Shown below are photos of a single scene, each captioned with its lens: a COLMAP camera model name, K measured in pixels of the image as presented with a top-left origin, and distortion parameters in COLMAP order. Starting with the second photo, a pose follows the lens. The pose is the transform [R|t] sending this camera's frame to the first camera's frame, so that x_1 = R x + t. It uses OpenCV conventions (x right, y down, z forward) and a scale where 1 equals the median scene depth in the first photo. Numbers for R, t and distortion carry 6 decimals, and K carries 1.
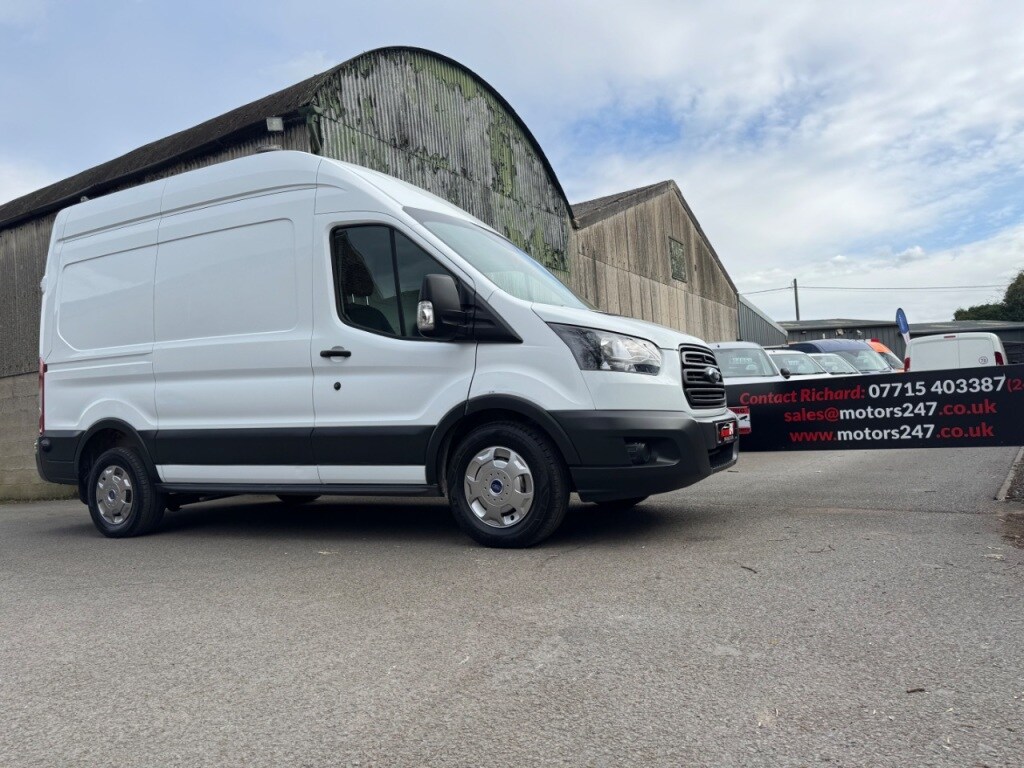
lens RADIAL K [[724.2, 0, 507.8], [0, 724.2, 382.6], [0, 0, 1]] dist [0.049413, -0.054493]
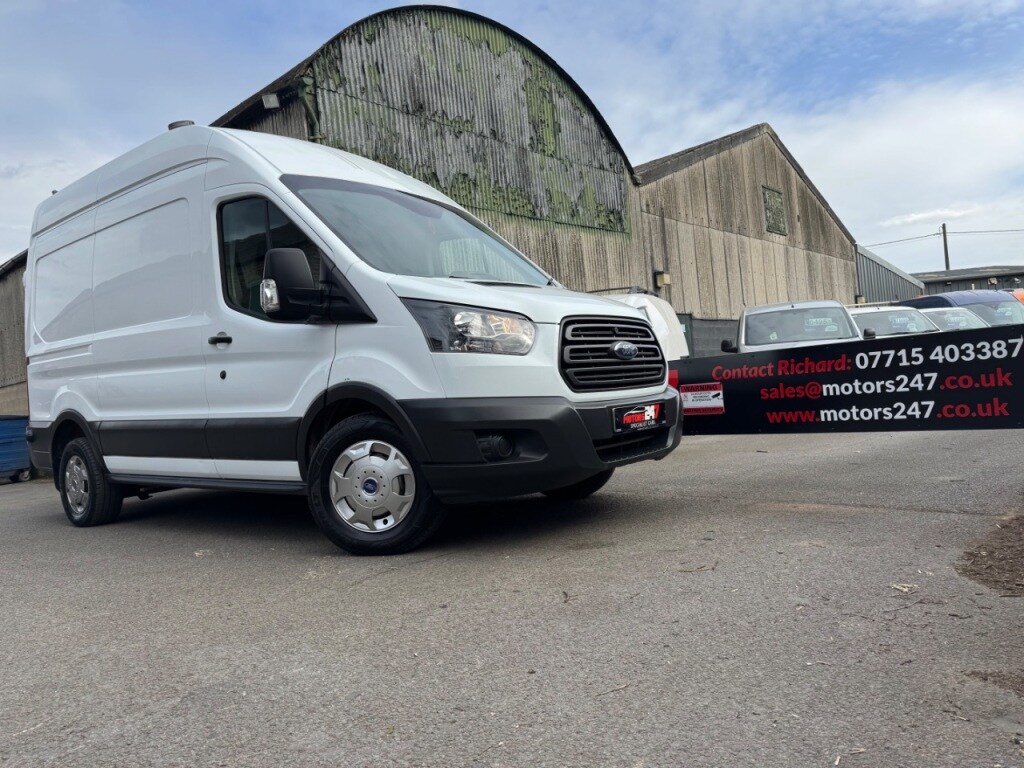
lens RADIAL K [[724.2, 0, 507.4], [0, 724.2, 383.1], [0, 0, 1]] dist [0.049413, -0.054493]
pose [[0.982557, -0.025077, -0.184262, 0.221661], [0.033163, 0.998611, 0.040933, -0.008339], [0.182979, -0.046330, 0.982024, 0.108715]]
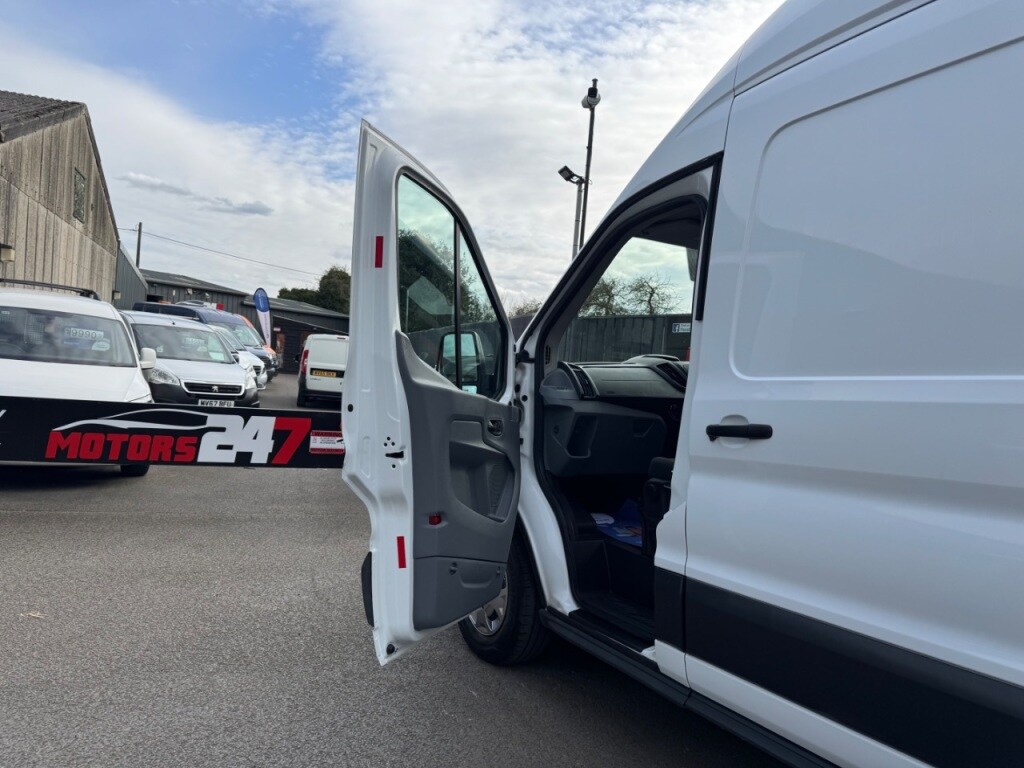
lens RADIAL K [[724.2, 0, 517.8], [0, 724.2, 380.7], [0, 0, 1]] dist [0.049413, -0.054493]
pose [[0.599264, 0.093508, 0.795072, -0.422617], [-0.152104, 0.988363, -0.001596, -0.085744], [-0.785969, -0.119977, 0.606513, 0.053297]]
